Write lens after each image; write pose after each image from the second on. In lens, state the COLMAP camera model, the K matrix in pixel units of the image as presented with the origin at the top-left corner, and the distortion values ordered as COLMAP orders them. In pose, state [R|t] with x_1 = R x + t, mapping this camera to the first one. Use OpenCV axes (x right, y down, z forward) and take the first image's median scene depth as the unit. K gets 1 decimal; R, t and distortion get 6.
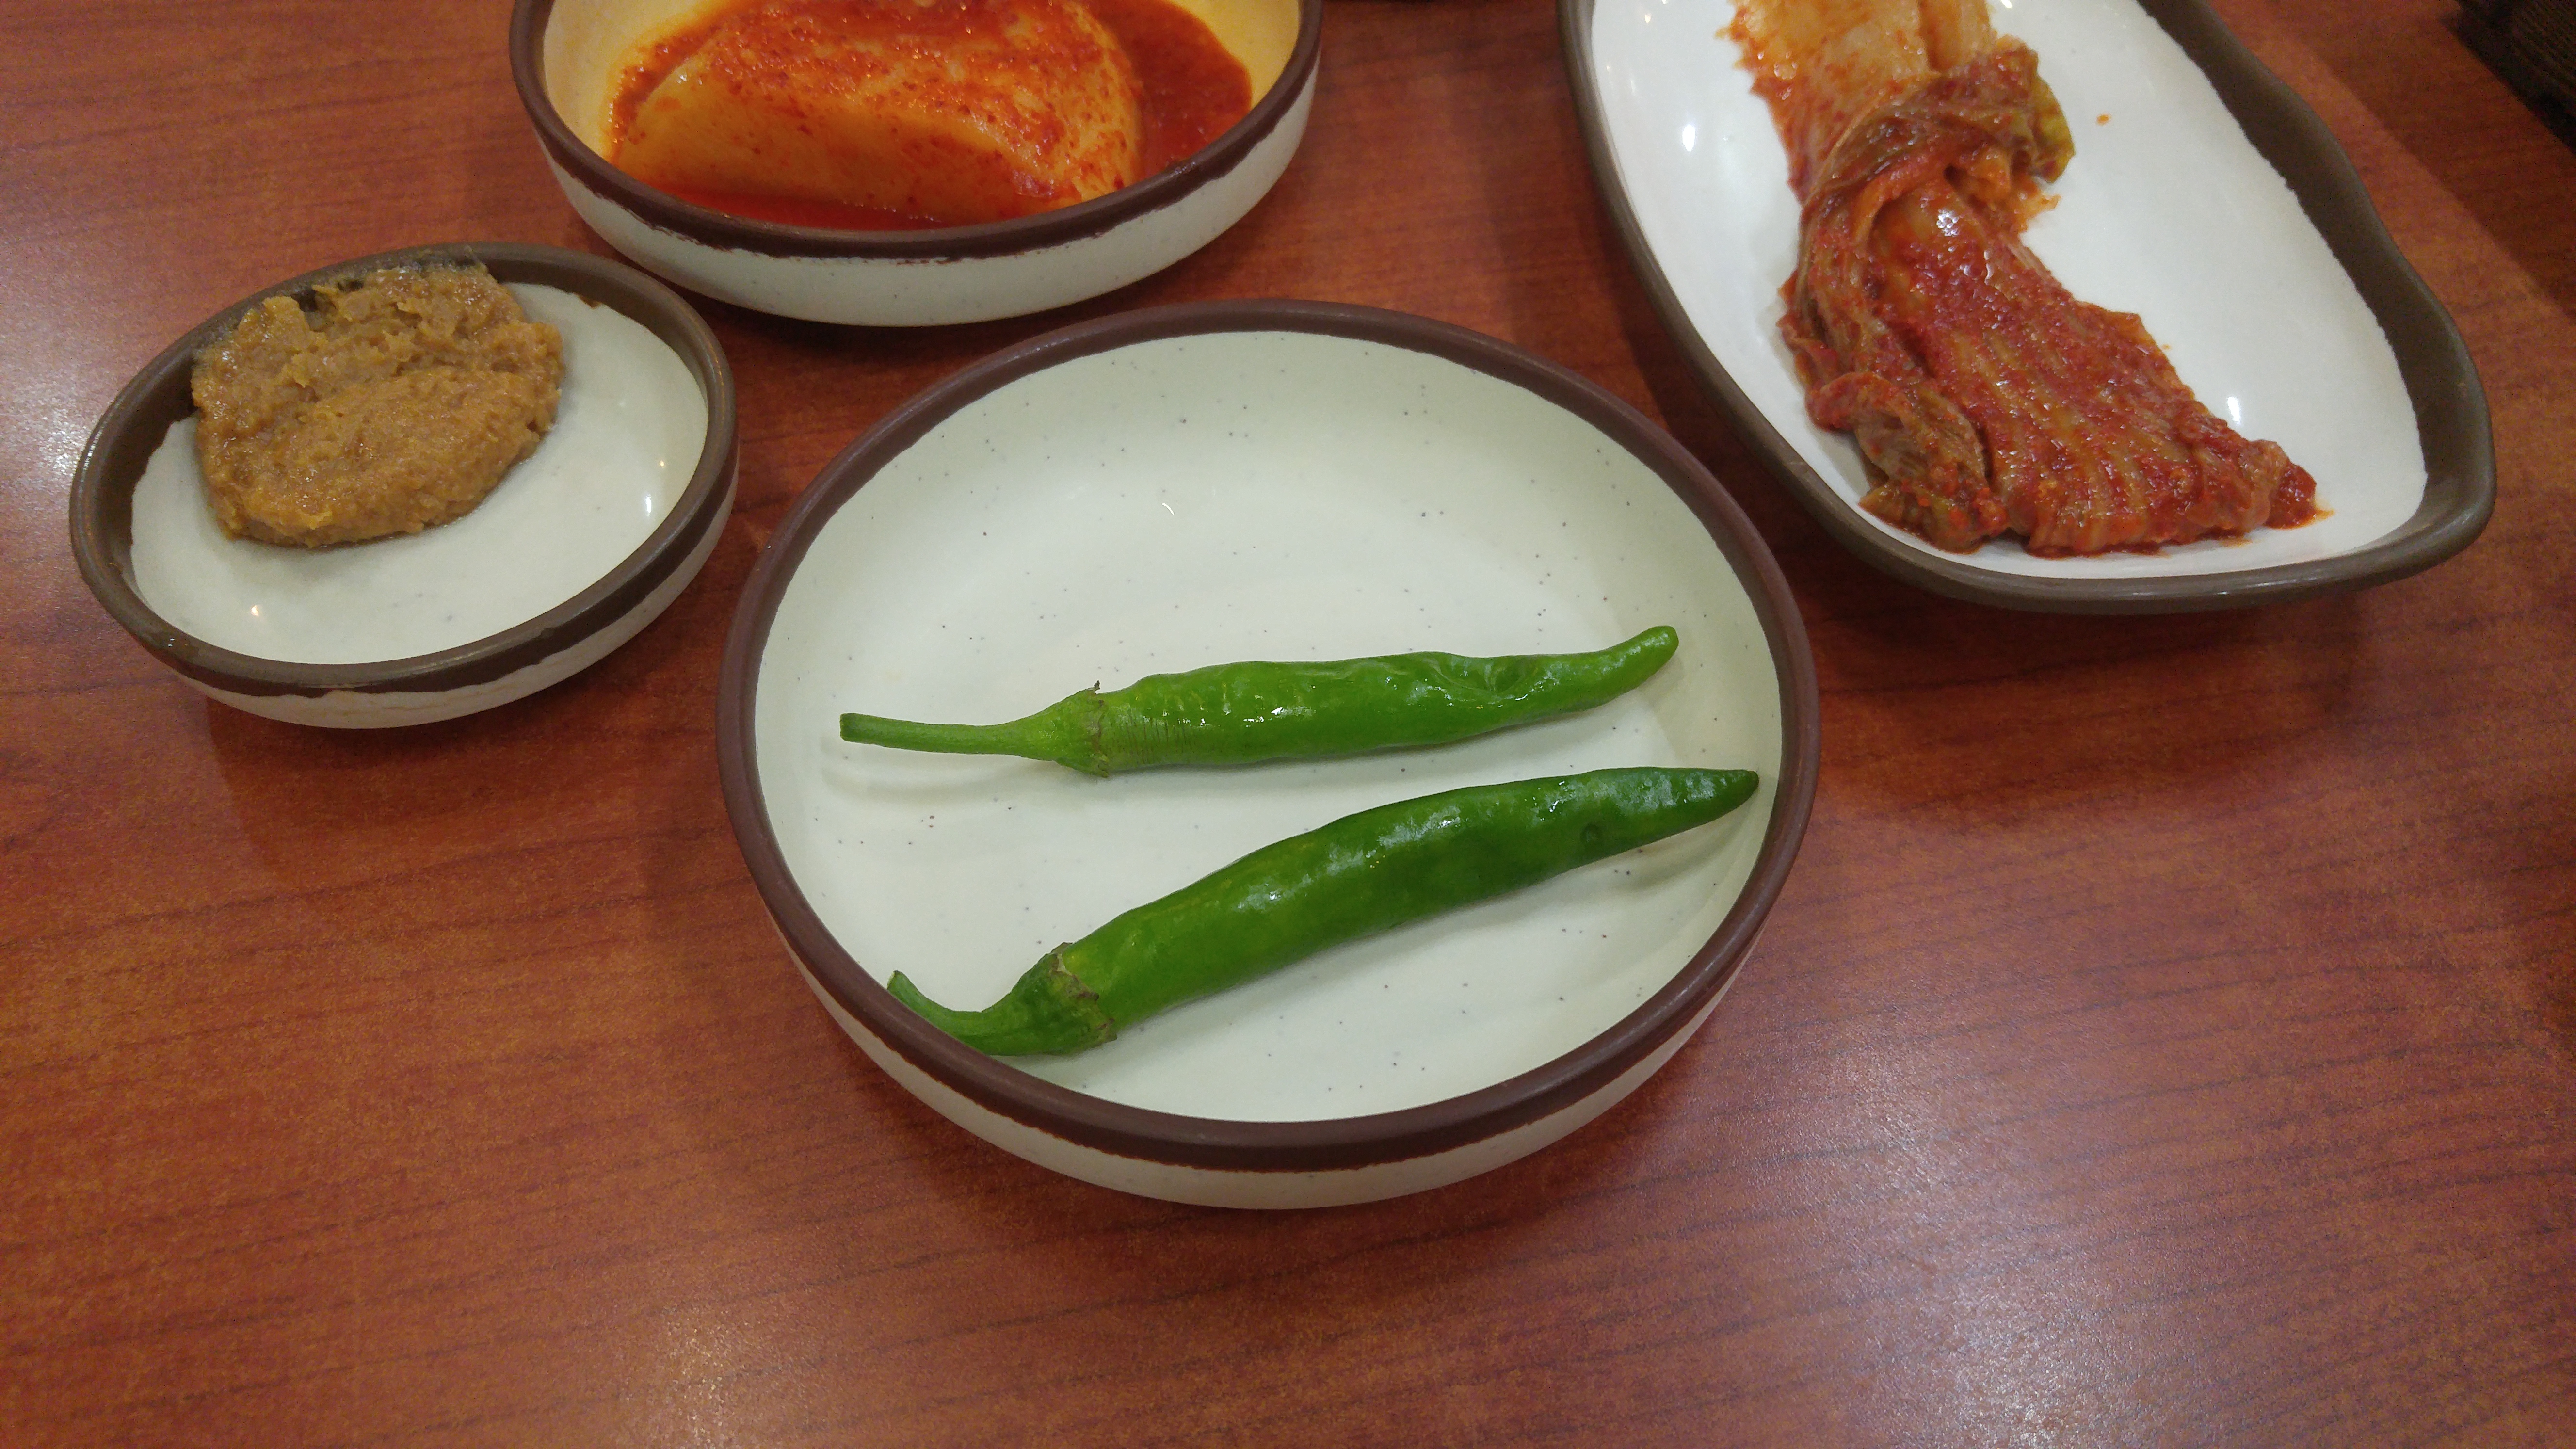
lens RADIAL K [[2028.0, 0, 1364.3], [0, 2028.0, 896.8], [0, 0, 1]] dist [-0.075886, 0.147344]
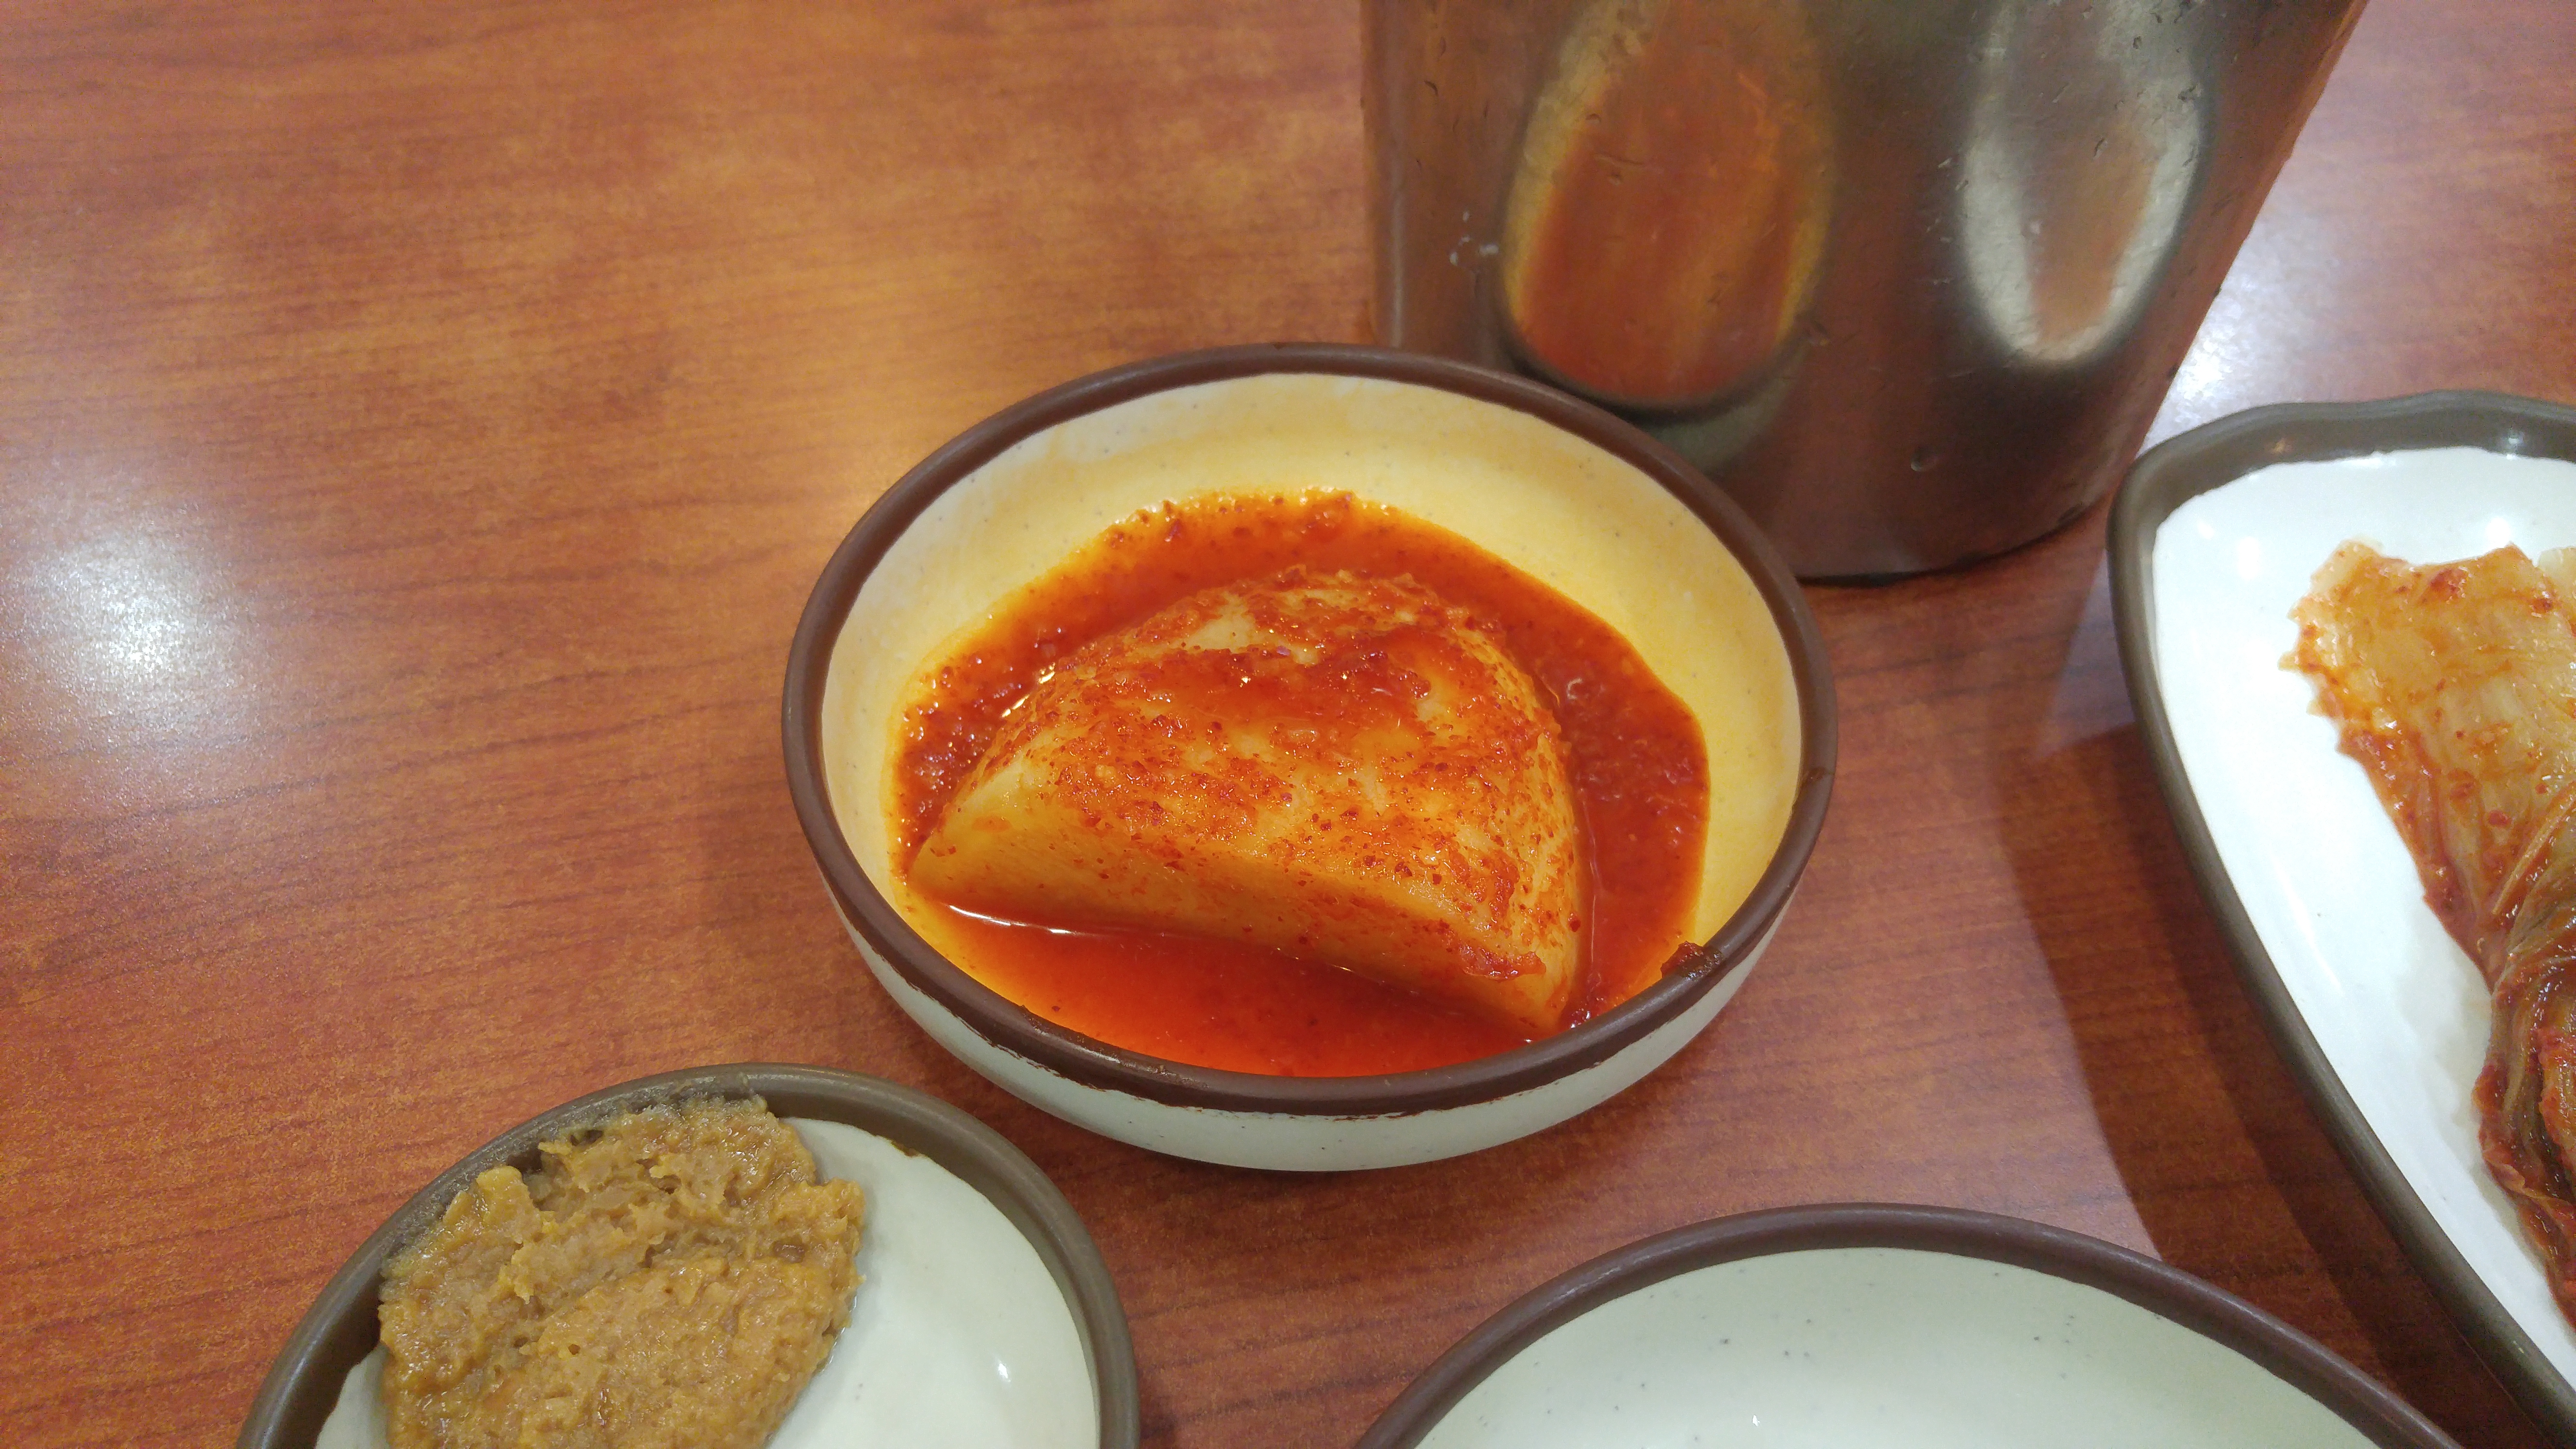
lens RADIAL K [[1907.9, 0, 1288.0], [0, 1907.9, 724.5], [0, 0, 1]] dist [-0.018018, 0.001490]
pose [[0.999905, 0.002996, -0.013426, -0.221501], [-0.004119, 0.996422, -0.084418, -0.368893], [0.013125, 0.084465, 0.996340, 0.275309]]
